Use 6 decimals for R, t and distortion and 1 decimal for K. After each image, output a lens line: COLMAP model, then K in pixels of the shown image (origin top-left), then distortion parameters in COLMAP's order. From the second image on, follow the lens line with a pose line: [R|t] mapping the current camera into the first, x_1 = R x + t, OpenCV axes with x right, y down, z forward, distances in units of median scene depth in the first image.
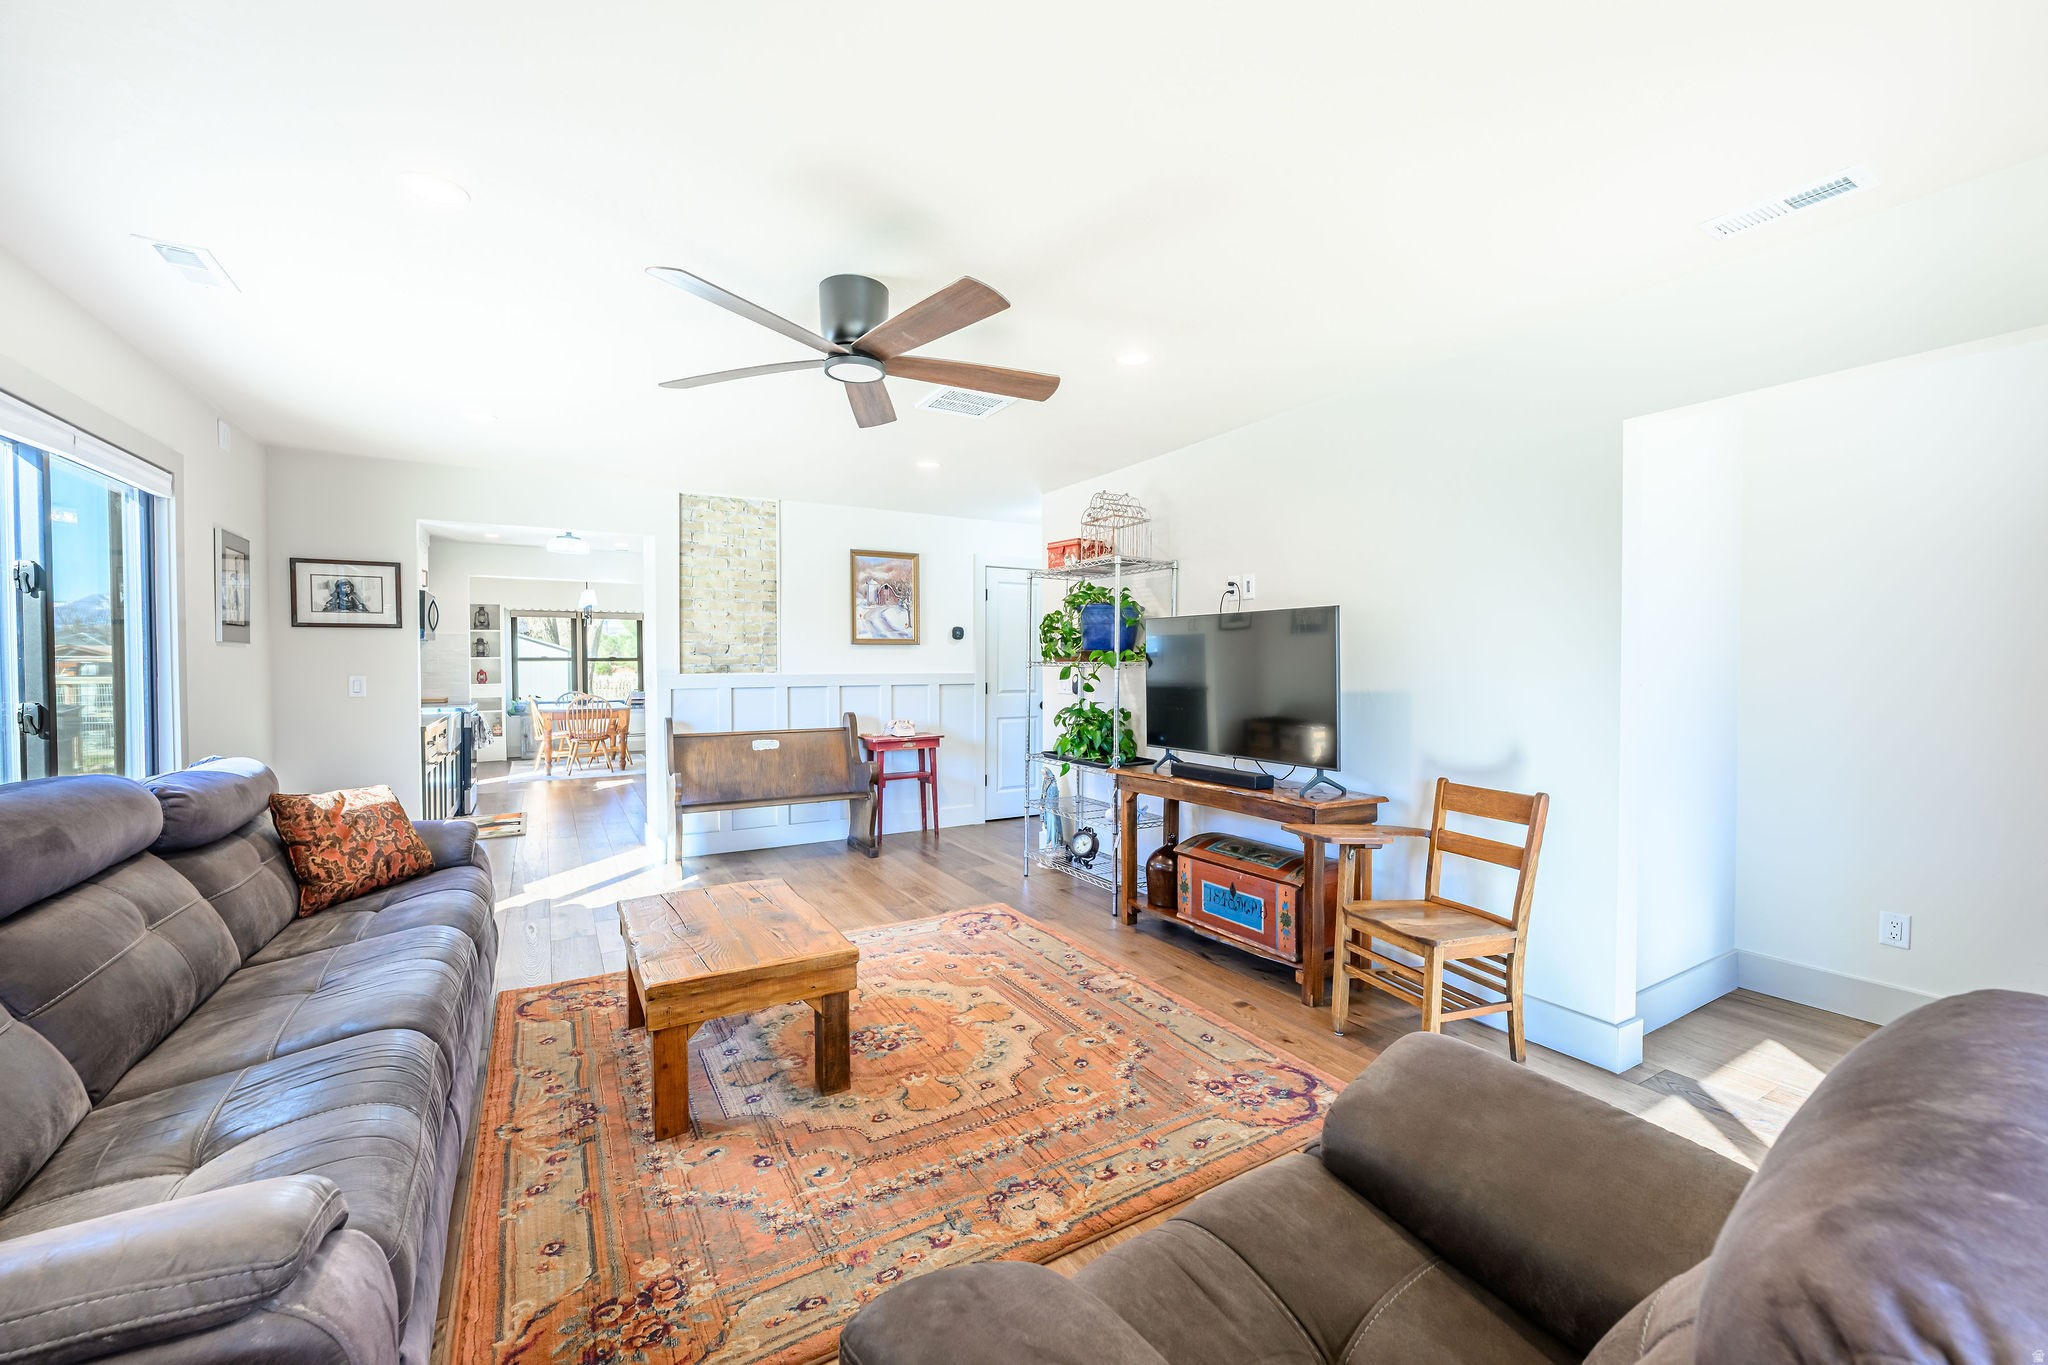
lens RADIAL K [[822.9, 0, 1028.2], [0, 822.9, 679.9], [0, 0, 1]] dist [0.003874, -0.000376]
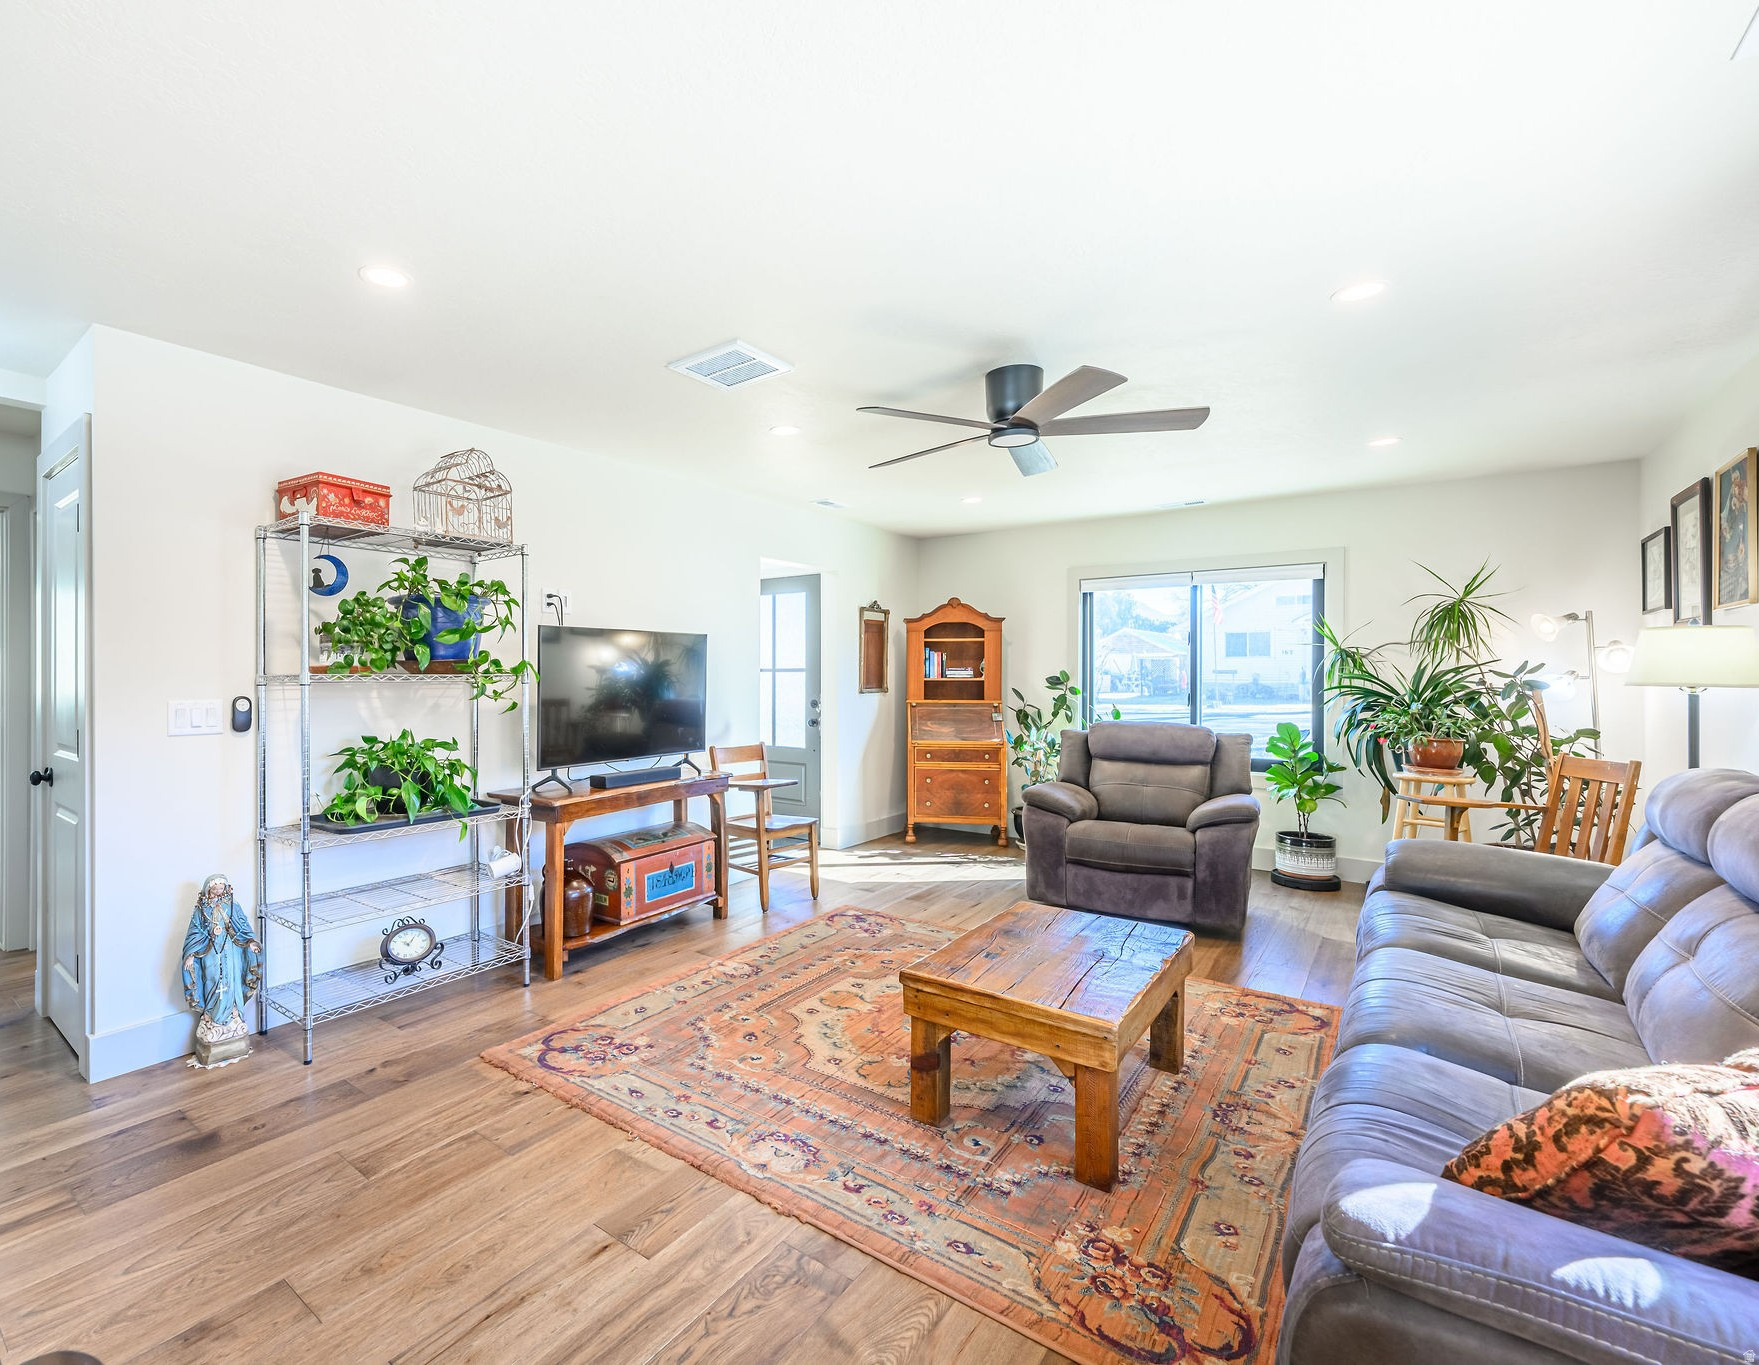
lens RADIAL K [[801.9, 0, 744.4], [0, 801.9, 669.5], [0, 0, 1]] dist [0.001282, 0.000373]
pose [[-0.339196, 0.007936, 0.940682, -0.937204], [0.023566, 0.999722, 0.000064, -0.028531], [-0.940420, 0.022190, -0.339289, 1.385930]]
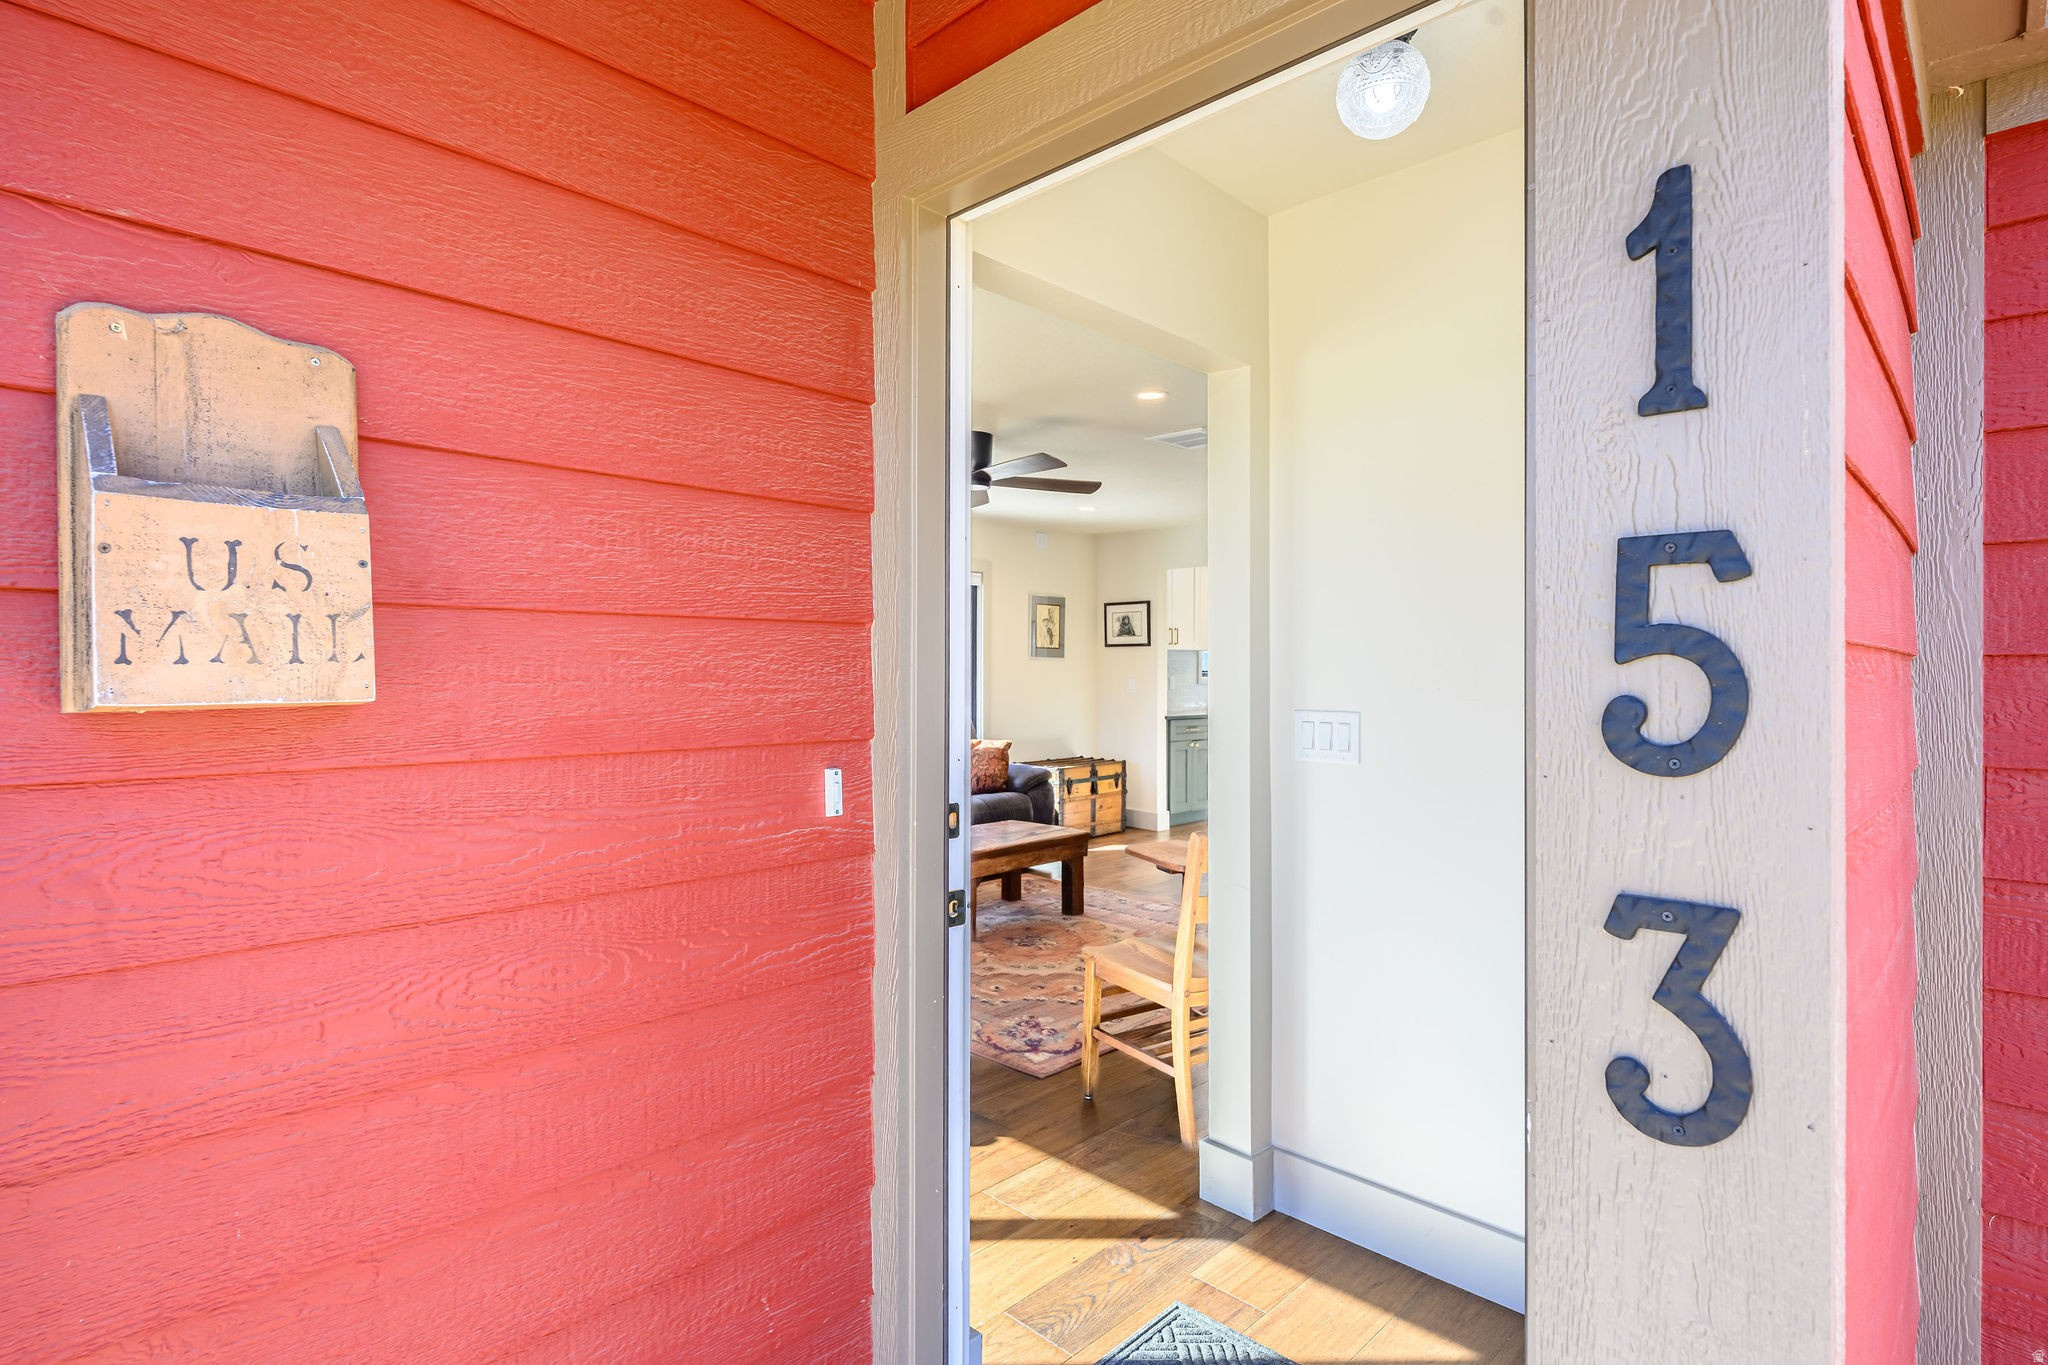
lens RADIAL K [[1032.5, 0, 1020.3], [0, 1032.5, 680.3], [0, 0, 1]] dist [0.000059, 0.000000]
pose [[0.256697, 0.012380, -0.966413, 1.315141], [-0.020739, 0.999758, 0.007299, -0.016241], [0.966269, 0.018169, 0.256891, 0.460019]]
